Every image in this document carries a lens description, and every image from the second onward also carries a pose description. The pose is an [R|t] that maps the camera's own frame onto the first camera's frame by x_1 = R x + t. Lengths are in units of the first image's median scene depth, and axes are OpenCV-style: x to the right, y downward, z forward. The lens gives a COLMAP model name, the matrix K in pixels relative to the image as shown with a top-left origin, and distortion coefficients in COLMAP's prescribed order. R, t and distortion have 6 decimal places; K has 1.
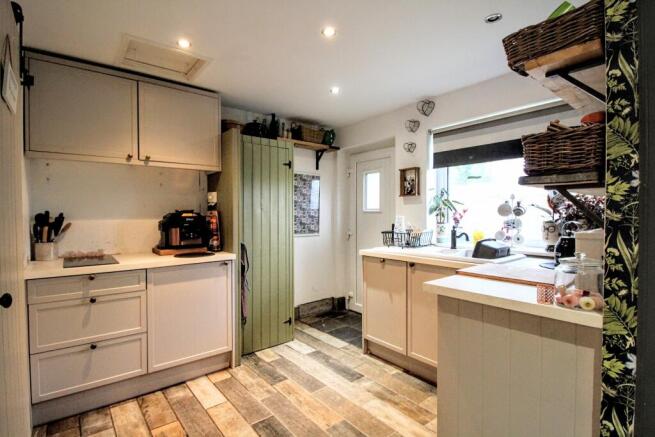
lens RADIAL K [[326.2, 0, 327.5], [0, 326.2, 218.5], [0, 0, 1]] dist [-0.000644, -0.000085]
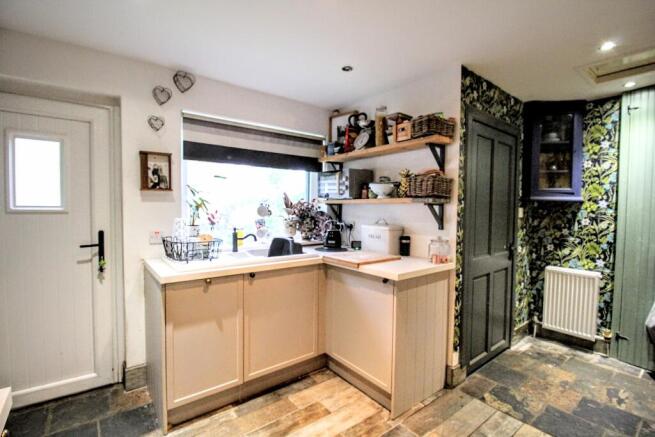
lens RADIAL K [[305.2, 0, 327.5], [0, 305.2, 218.5], [0, 0, 1]] dist [-0.000630, -0.000115]
pose [[0.015935, -0.037322, 0.999176, -0.467738], [0.002290, 0.999302, 0.037290, -0.034606], [-0.999870, 0.001694, 0.016009, 0.666770]]
